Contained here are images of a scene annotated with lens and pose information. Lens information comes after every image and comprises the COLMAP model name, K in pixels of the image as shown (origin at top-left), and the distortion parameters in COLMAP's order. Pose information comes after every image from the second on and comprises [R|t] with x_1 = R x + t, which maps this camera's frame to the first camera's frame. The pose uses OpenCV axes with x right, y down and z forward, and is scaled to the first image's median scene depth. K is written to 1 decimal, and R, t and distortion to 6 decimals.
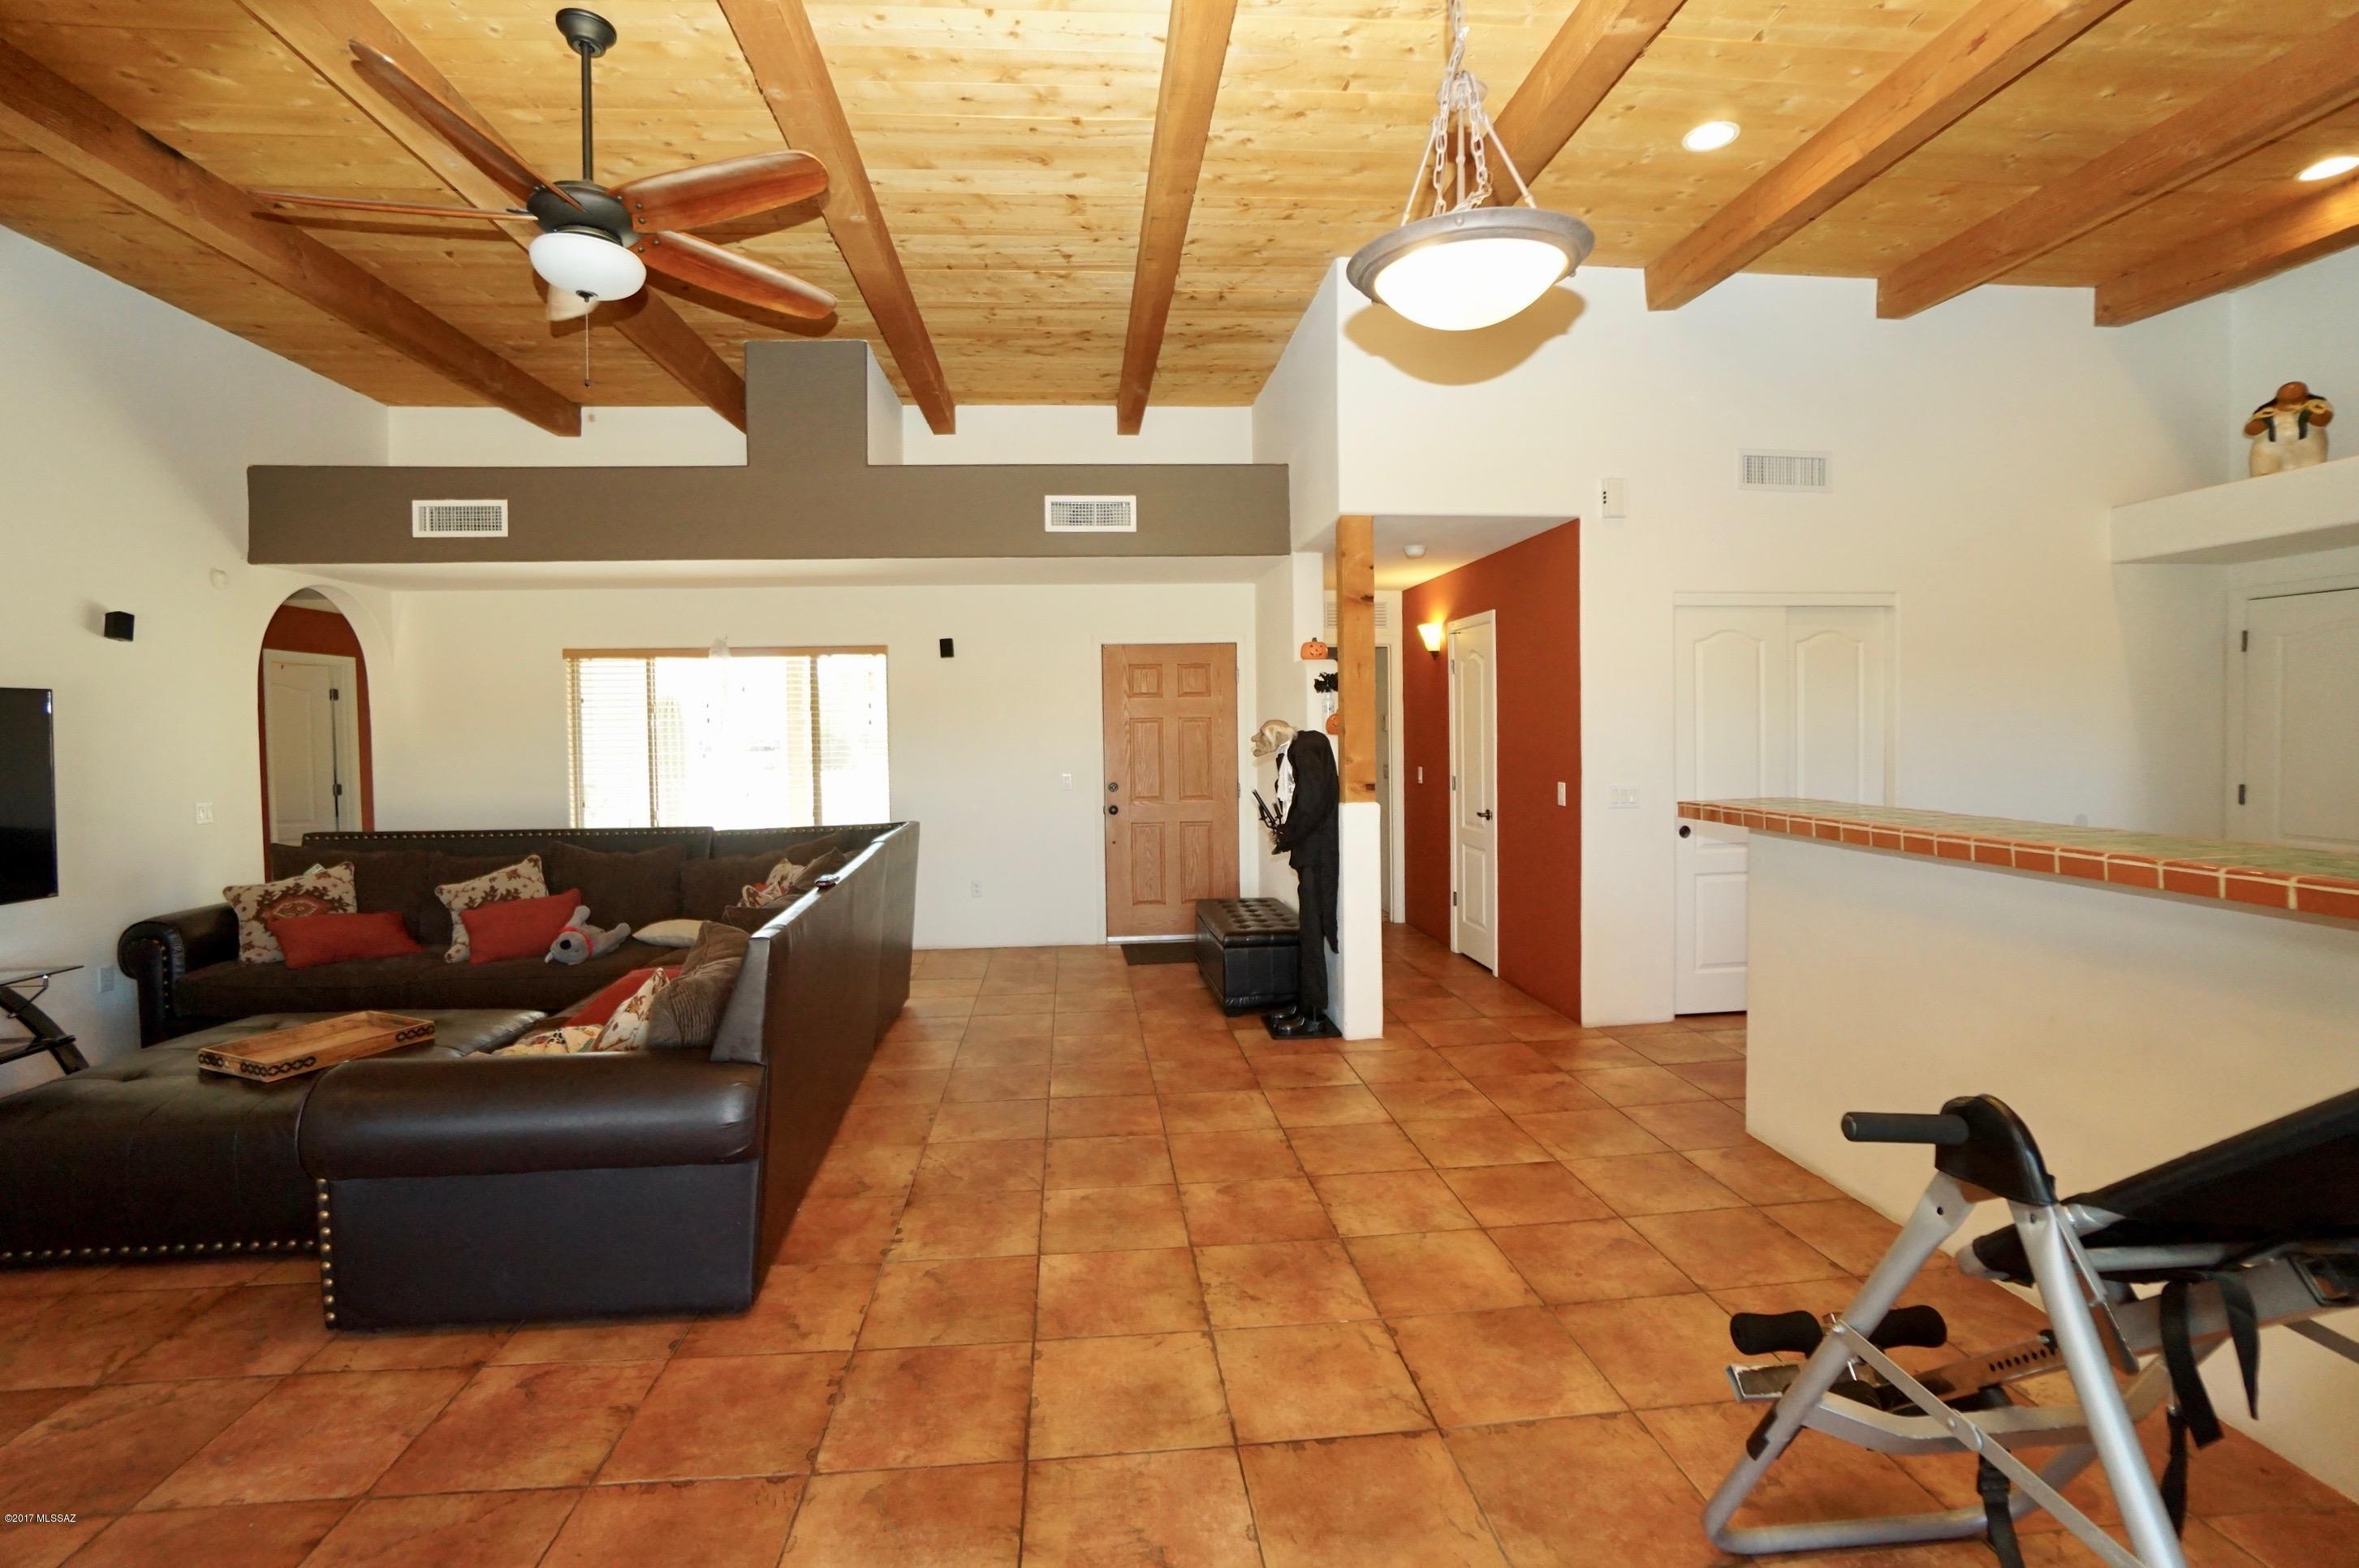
lens RADIAL K [[1036.6, 0, 1173.4], [0, 1036.6, 760.3], [0, 0, 1]] dist [-0.063388, 0.022455]
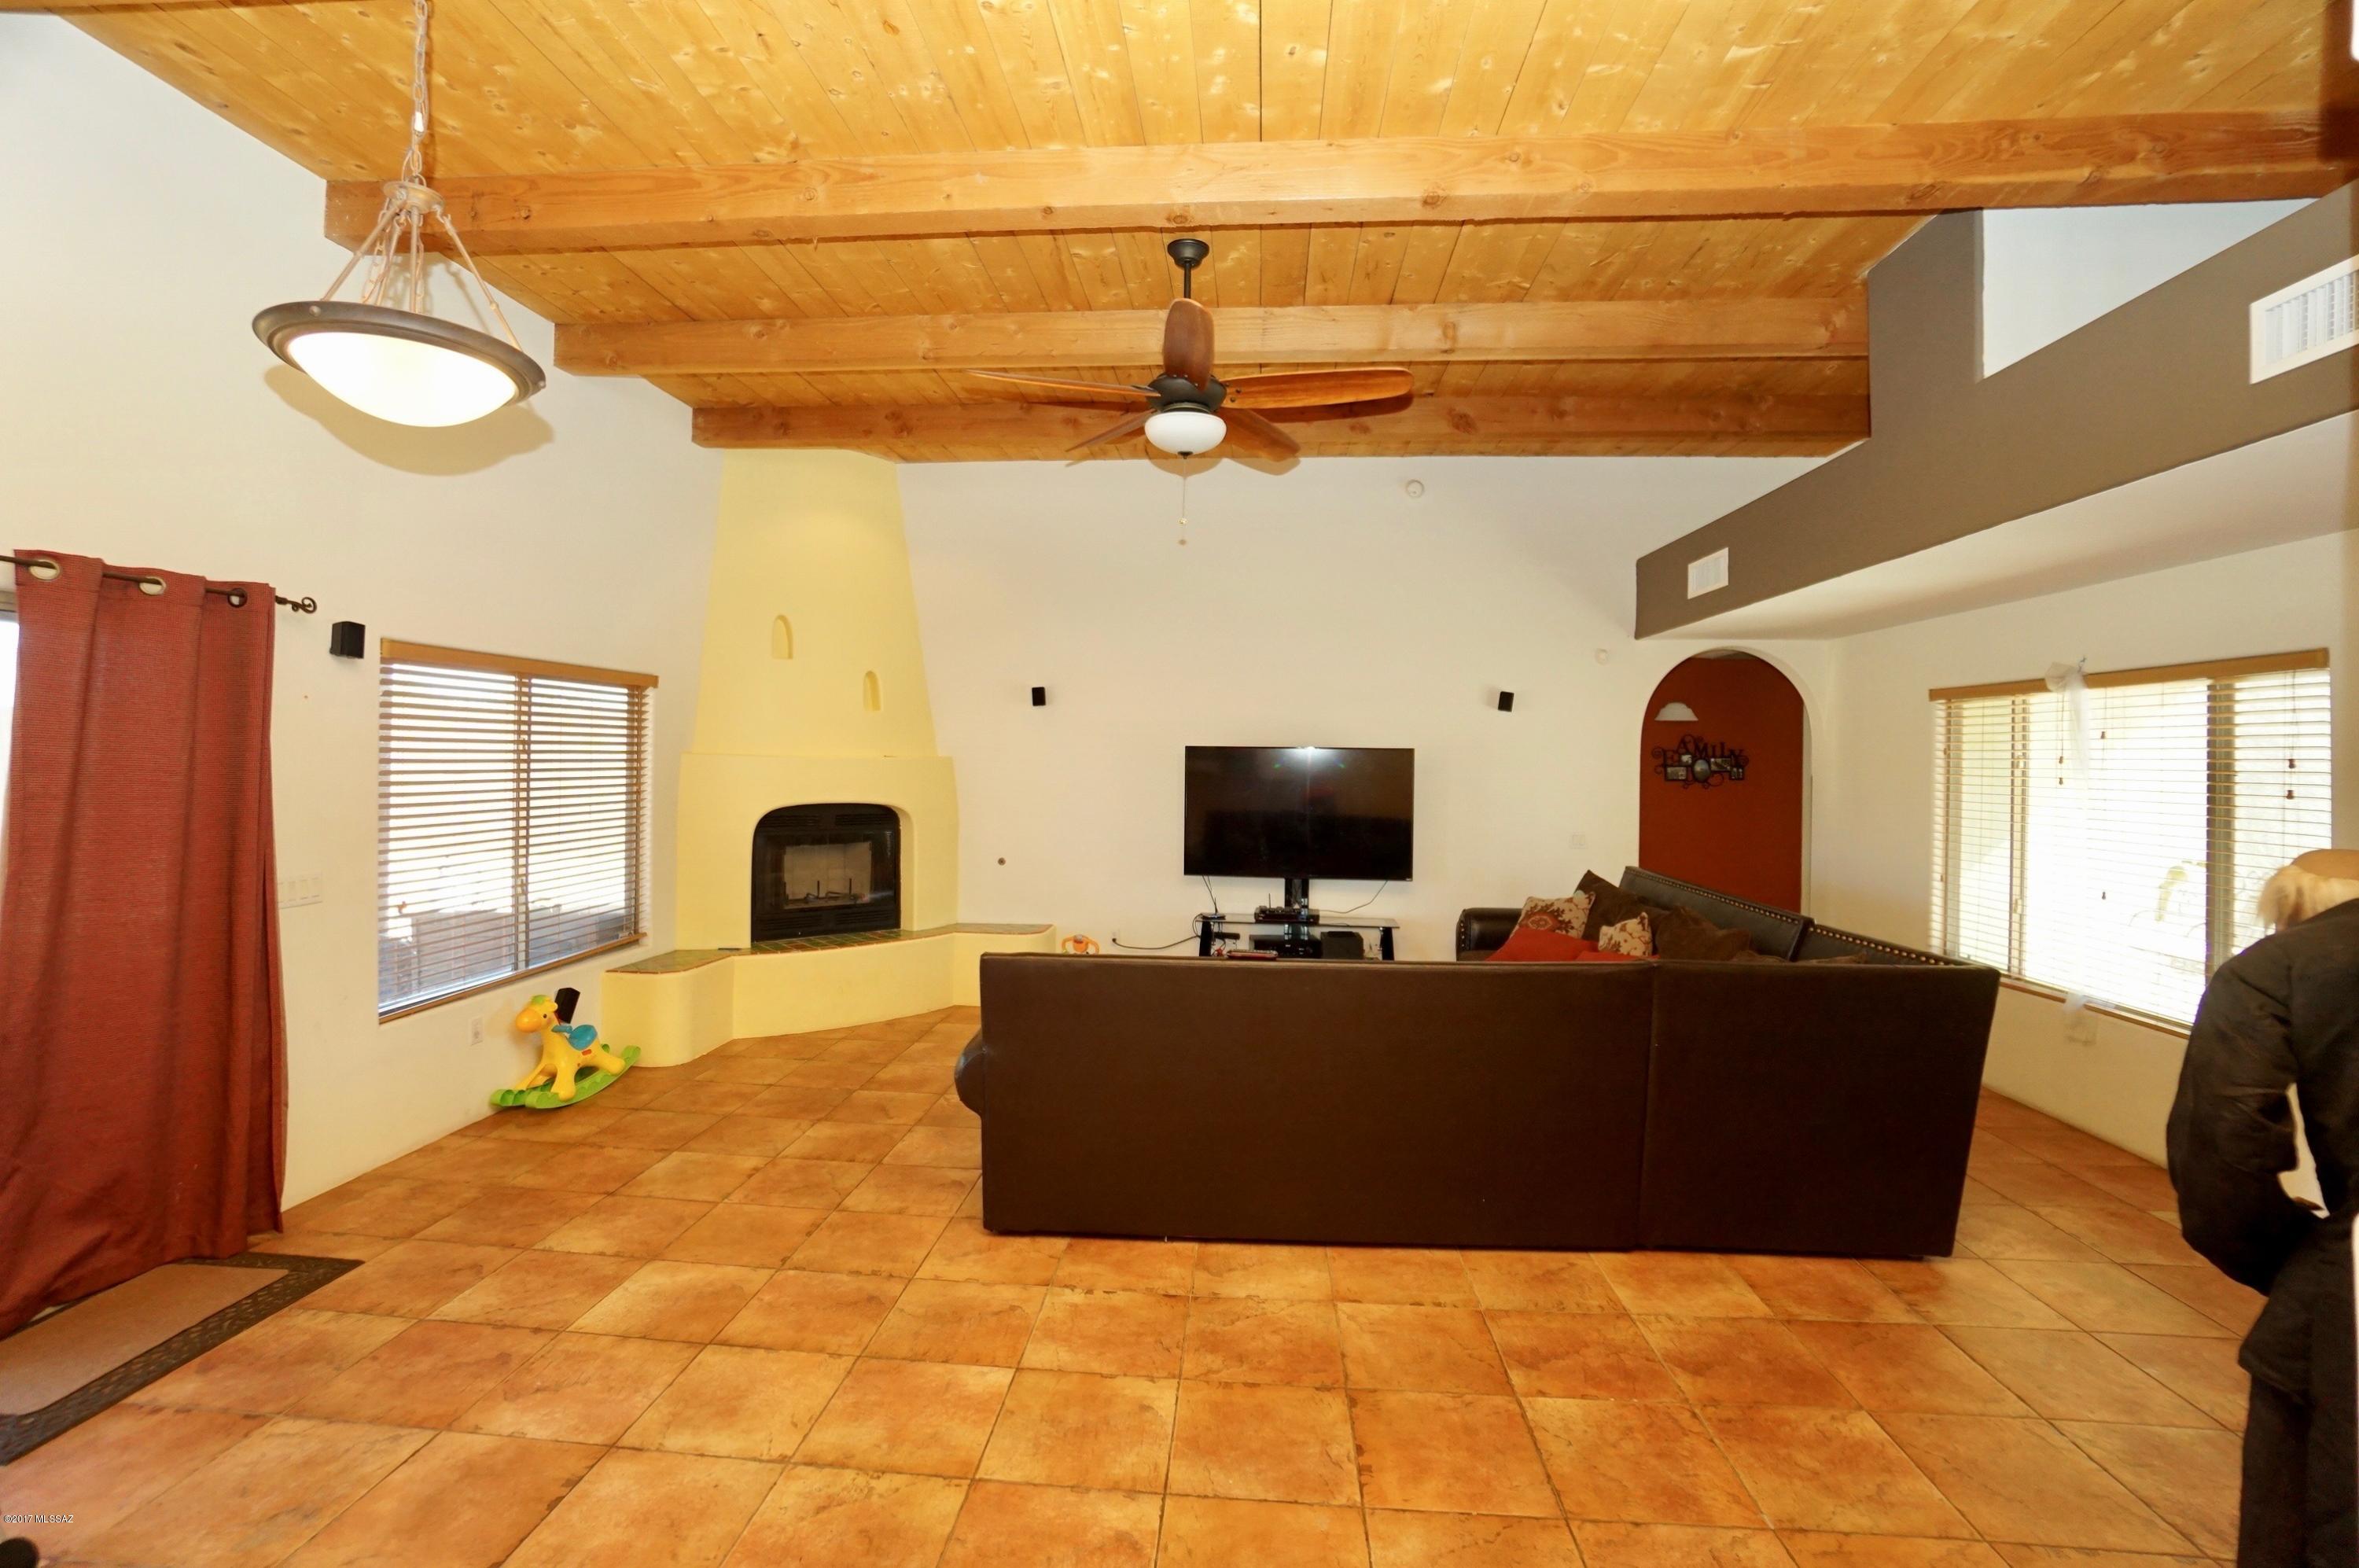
lens RADIAL K [[1036.7, 0, 1173.4], [0, 1036.7, 760.3], [0, 0, 1]] dist [-0.063388, 0.022455]
pose [[-0.163070, 0.008224, -0.986580, 0.814294], [-0.045841, 0.998822, 0.015903, -0.095633], [0.985549, 0.047819, -0.162501, 1.370986]]
